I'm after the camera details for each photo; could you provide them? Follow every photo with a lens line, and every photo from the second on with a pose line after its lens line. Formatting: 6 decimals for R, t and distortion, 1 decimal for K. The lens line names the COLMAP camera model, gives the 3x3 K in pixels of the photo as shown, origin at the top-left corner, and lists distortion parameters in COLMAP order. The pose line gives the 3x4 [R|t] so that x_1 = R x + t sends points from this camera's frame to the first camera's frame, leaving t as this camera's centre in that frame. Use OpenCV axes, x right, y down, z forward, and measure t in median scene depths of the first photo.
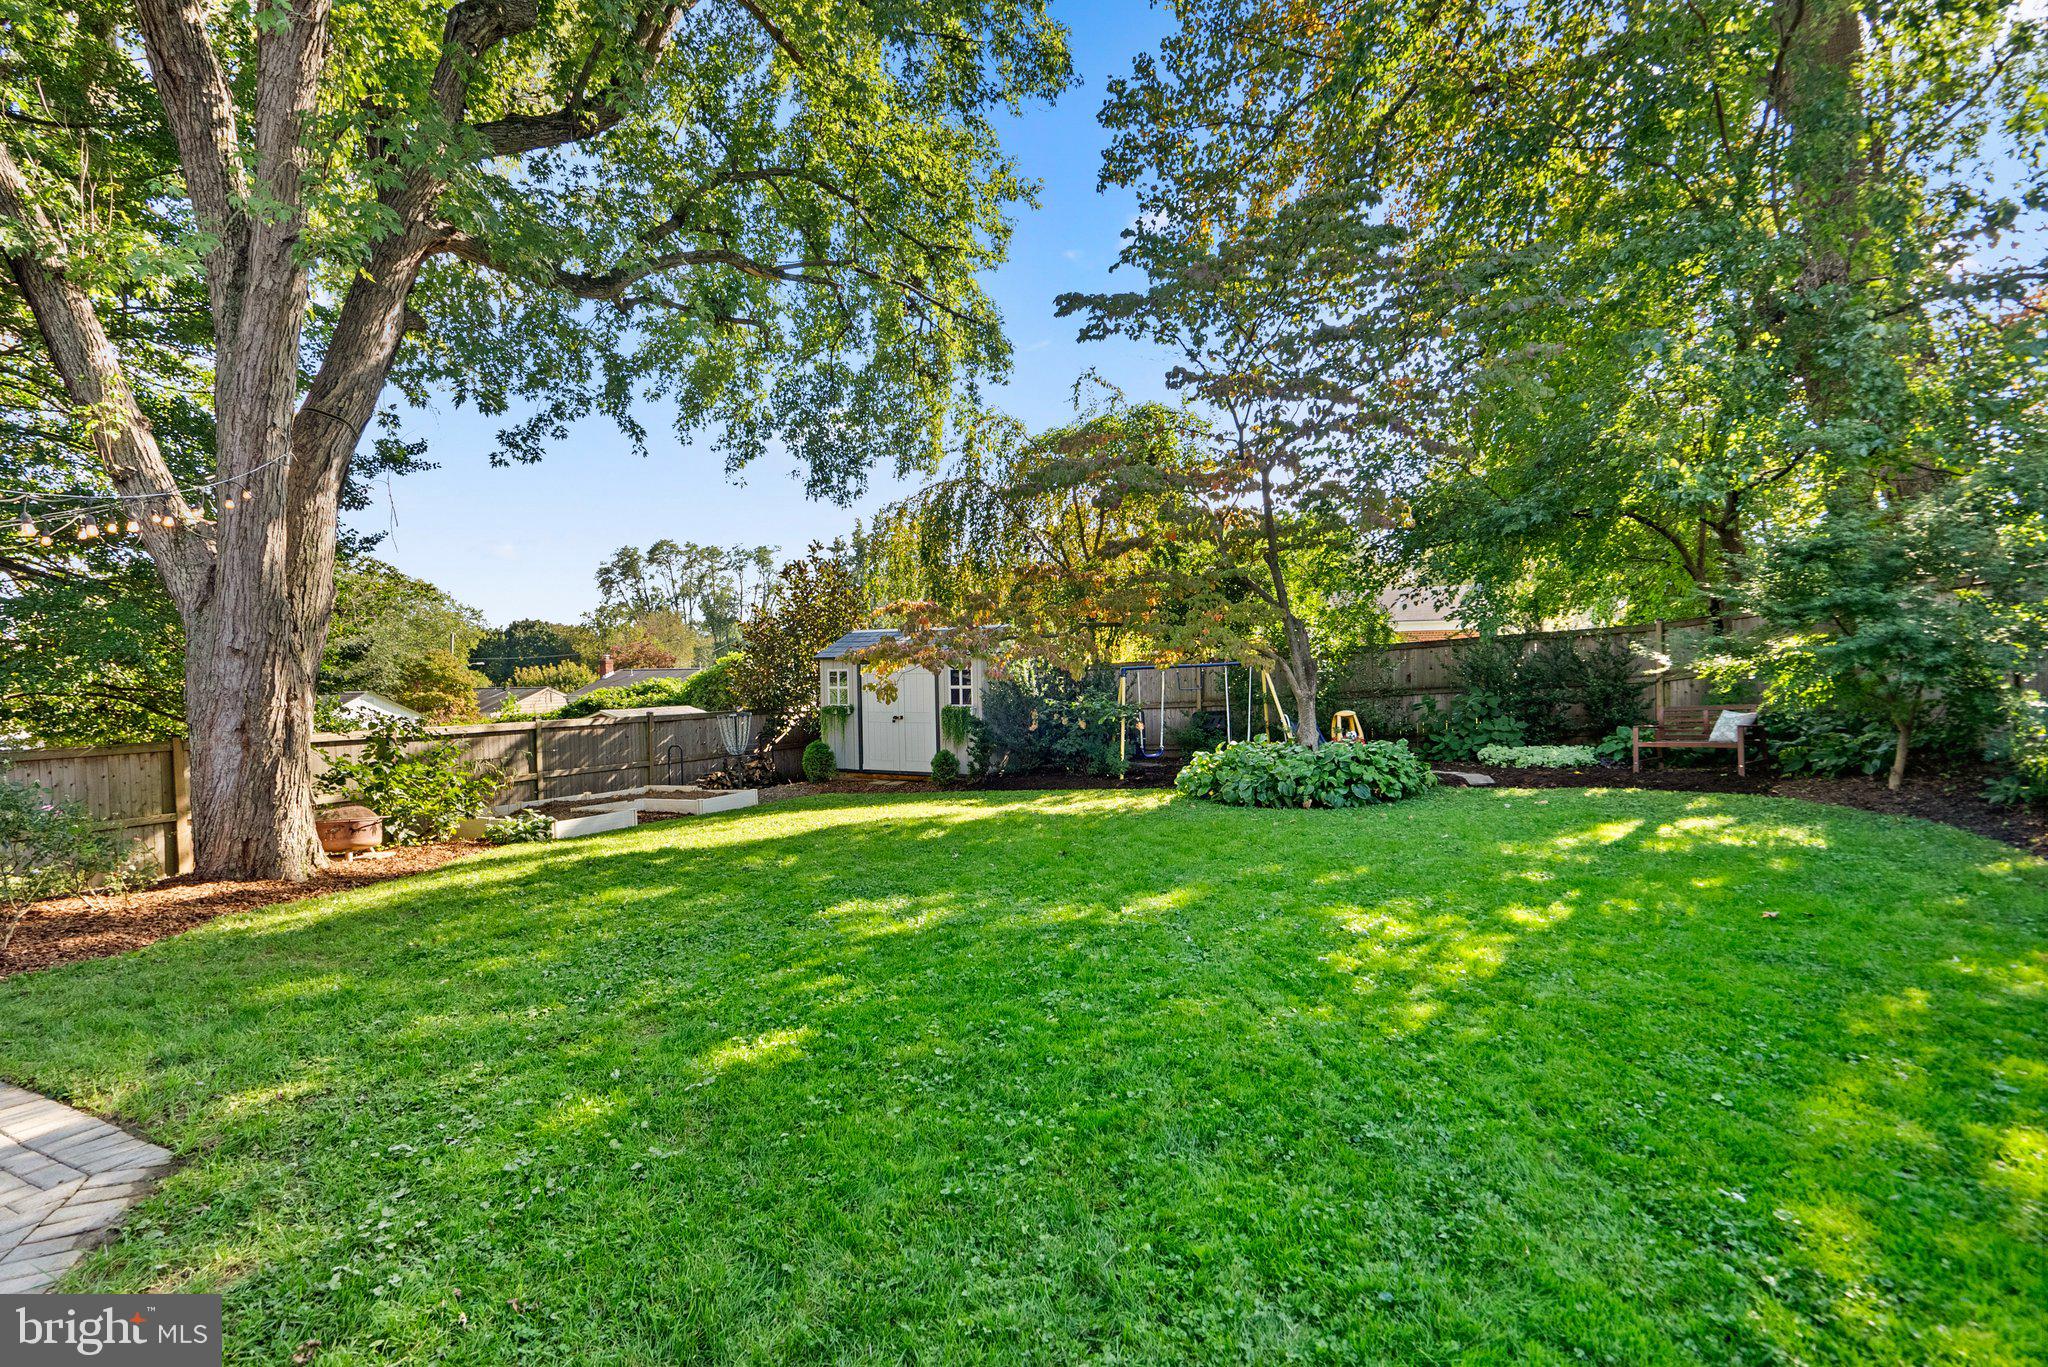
lens RADIAL K [[934.1, 0, 1024.0], [0, 934.1, 683.5], [0, 0, 1]] dist [-0.038966, 0.013996]
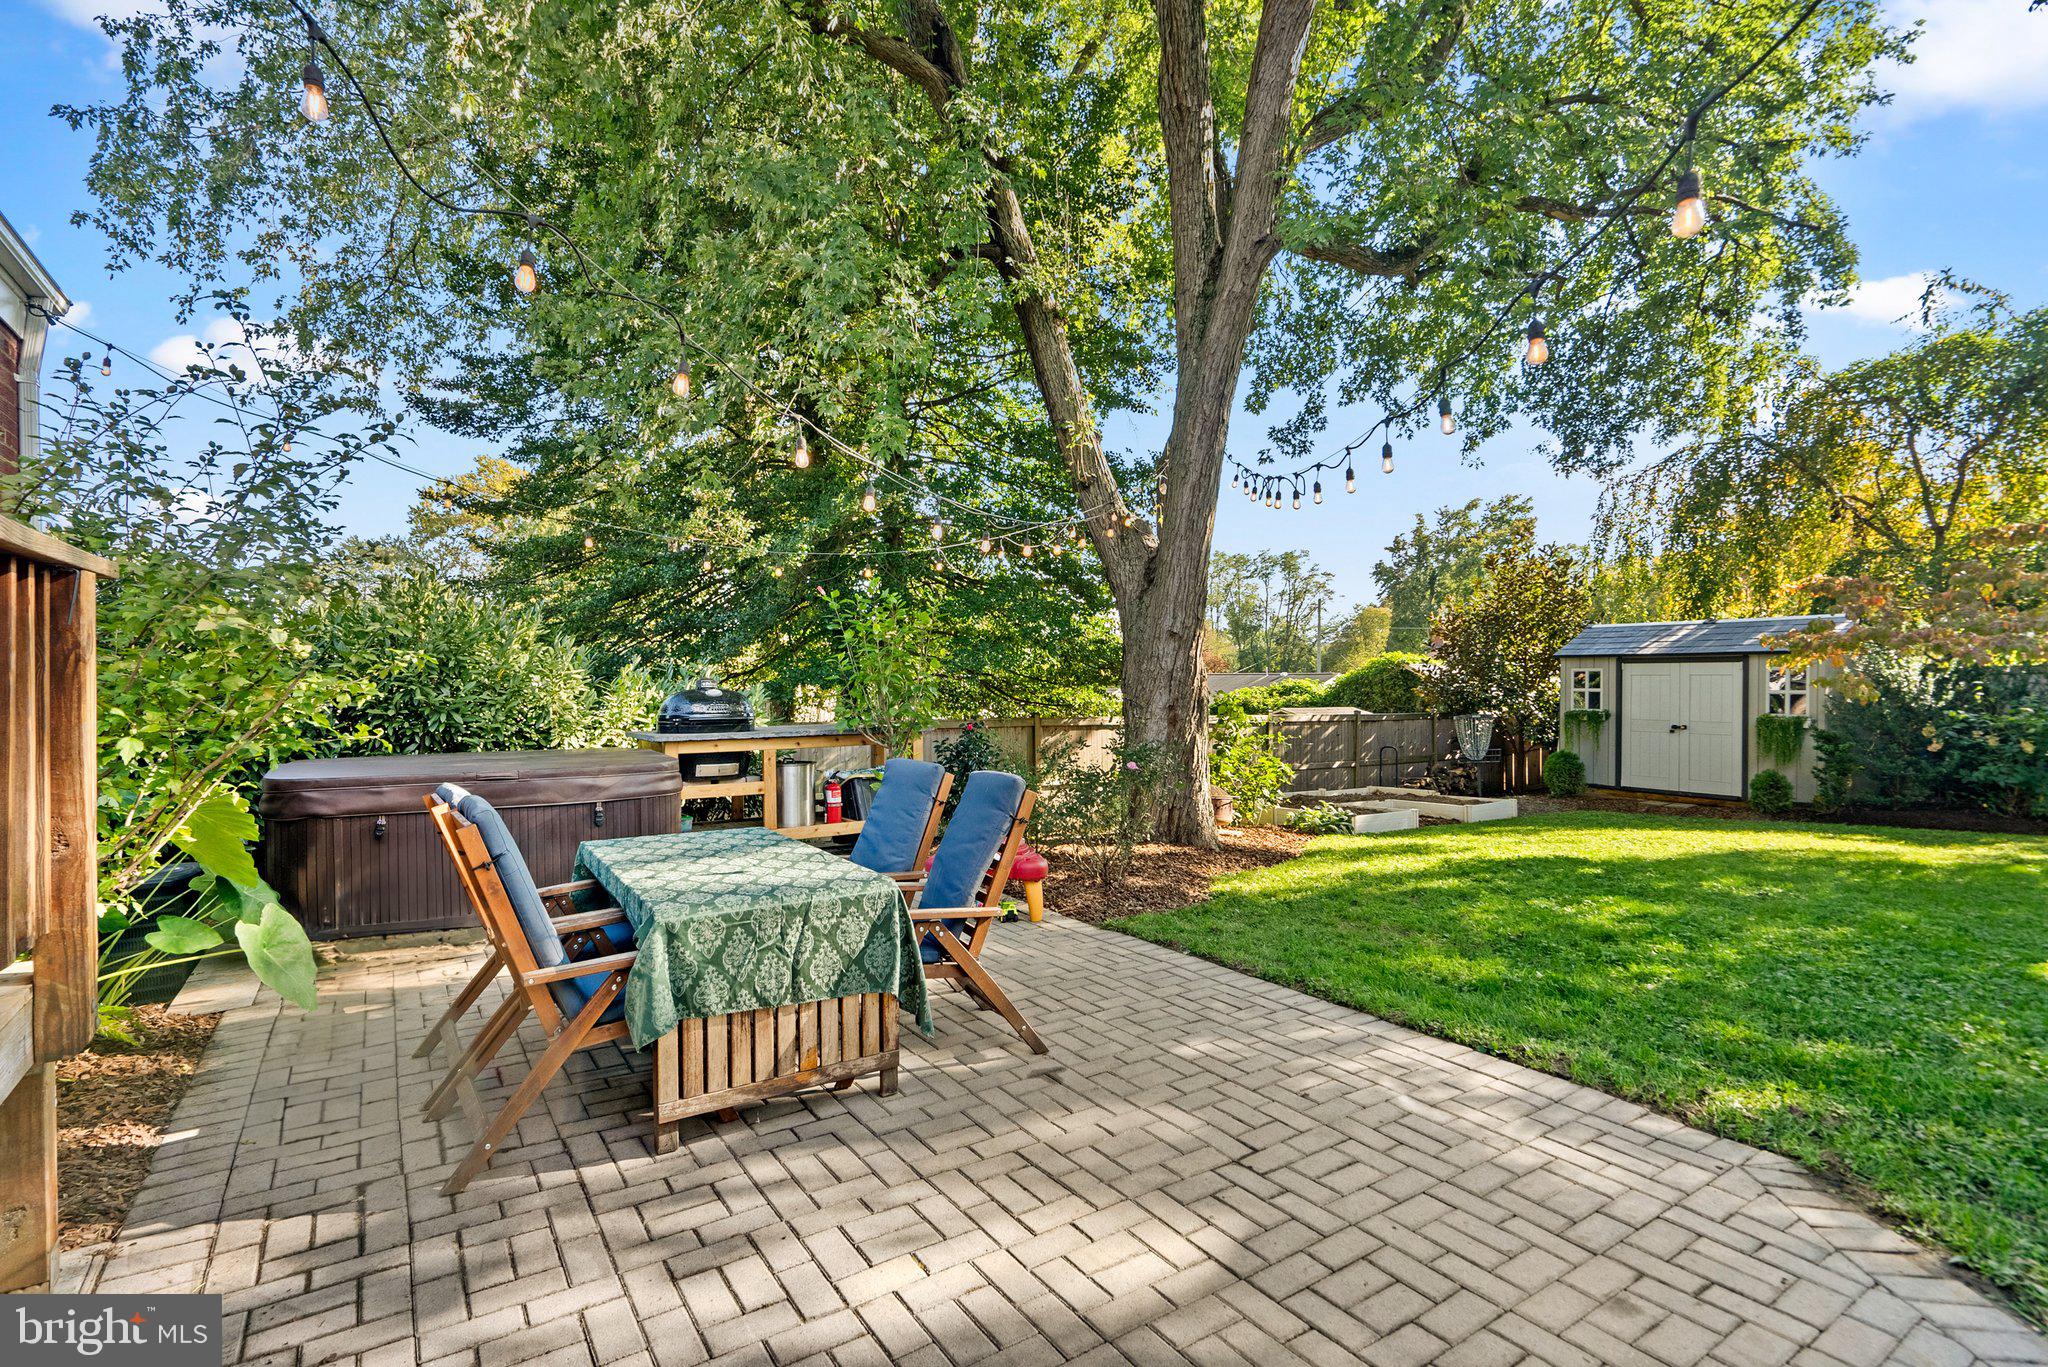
lens RADIAL K [[949.3, 0, 1019.5], [0, 949.3, 687.9], [0, 0, 1]] dist [0.000113, 0.000980]
pose [[0.859103, 0.022809, -0.511294, -0.196791], [-0.025432, 0.999675, 0.001864, 0.013937], [0.511170, 0.011402, 0.859404, -0.031613]]
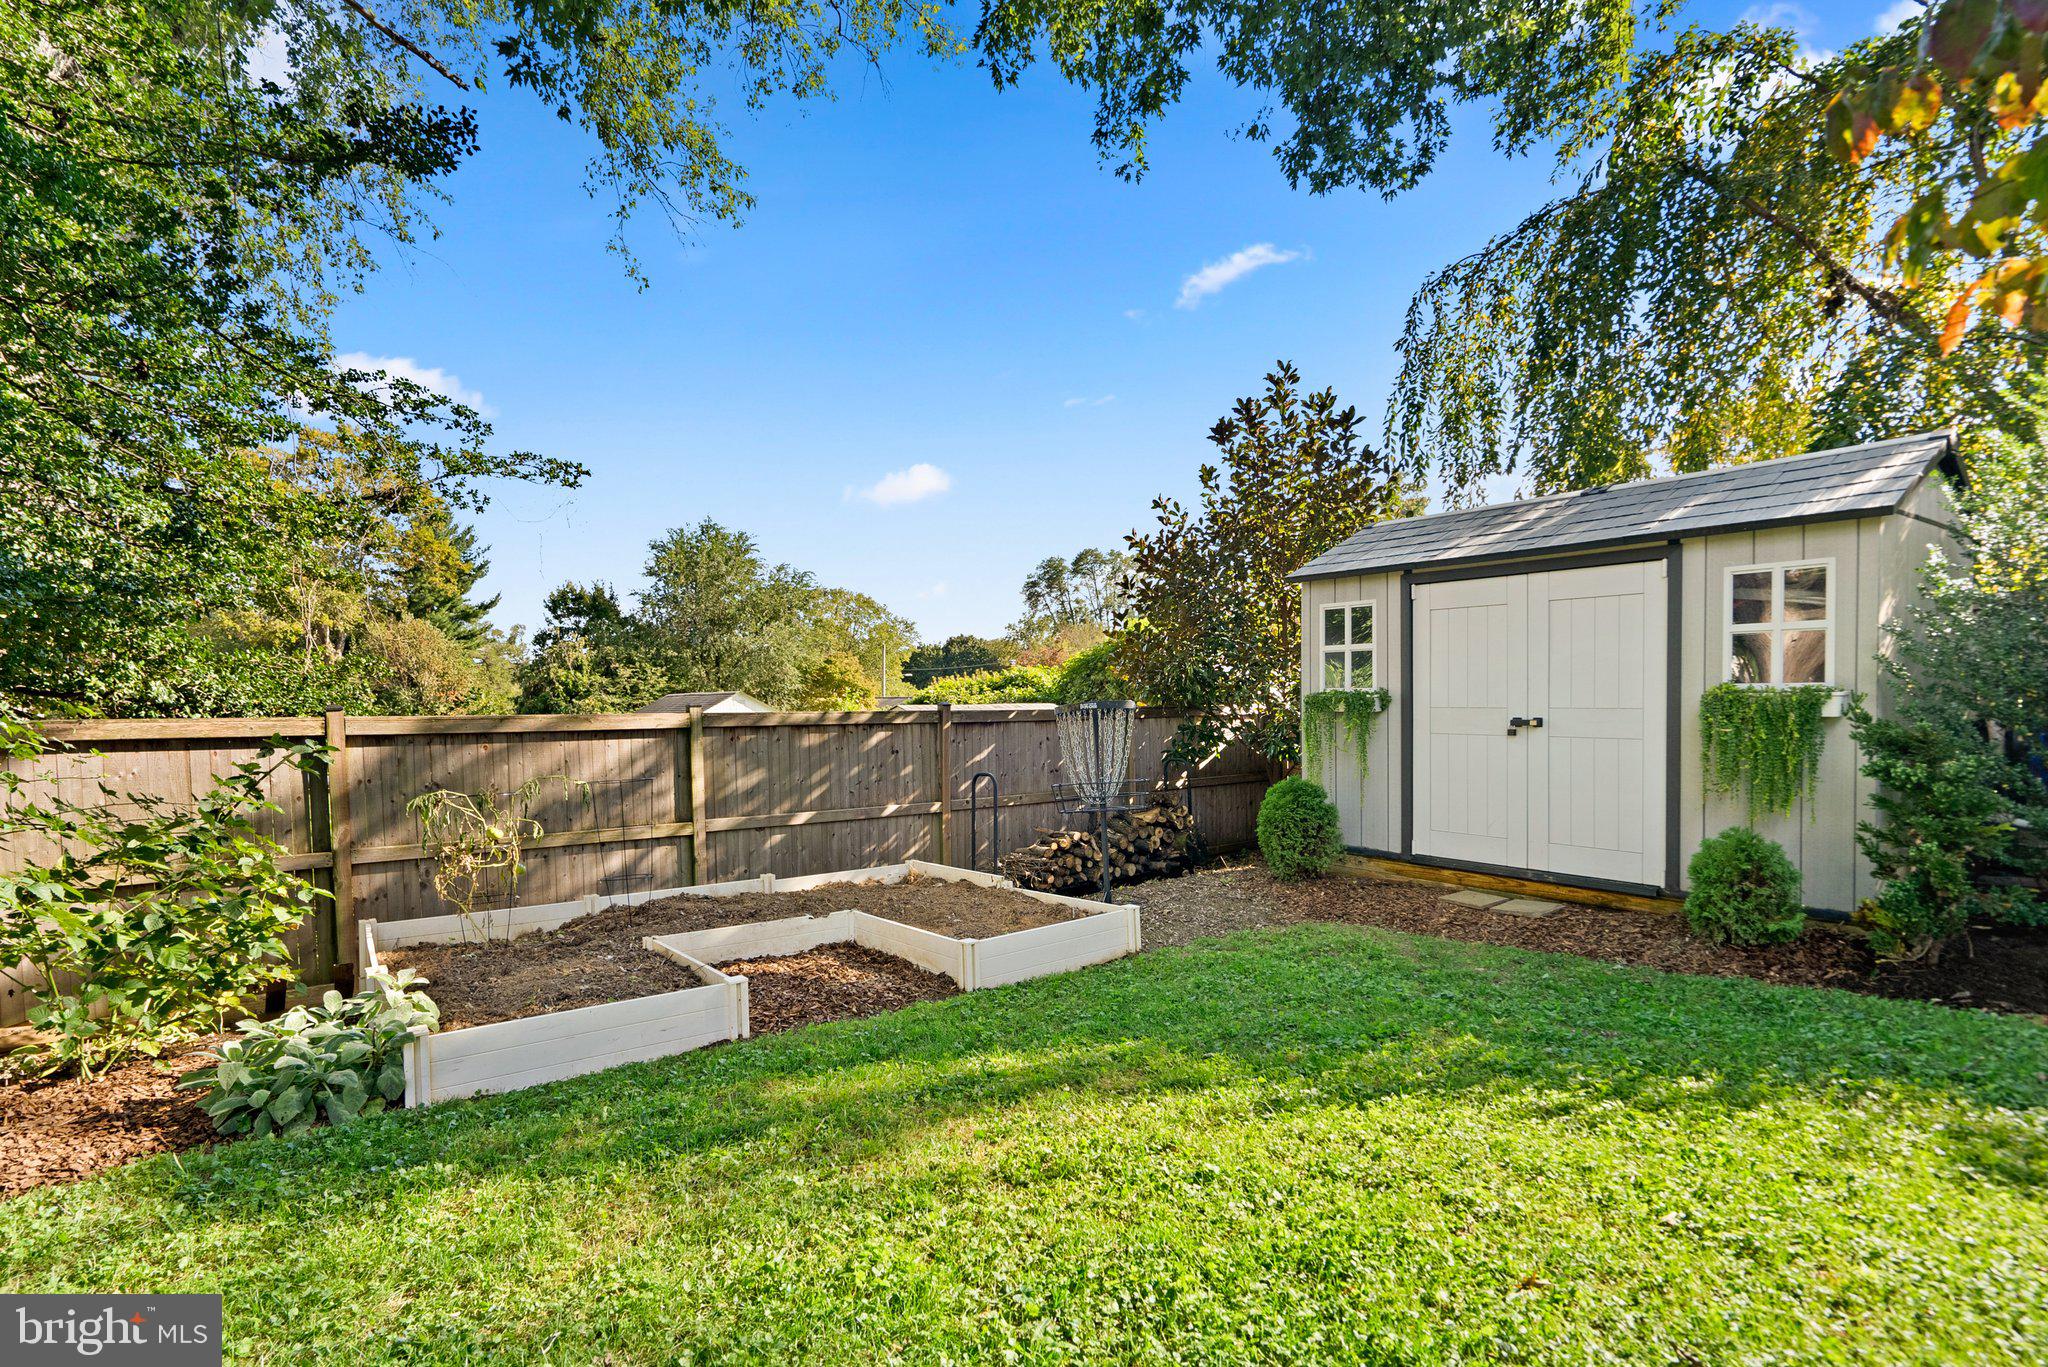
lens RADIAL K [[996.3, 0, 1022.5], [0, 996.3, 713.9], [0, 0, 1]] dist [0.020539, 0.000276]
pose [[0.905404, 0.019297, -0.424112, -0.139029], [-0.015079, 0.999798, 0.013299, 0.029147], [0.424283, -0.005646, 0.905512, 0.531036]]
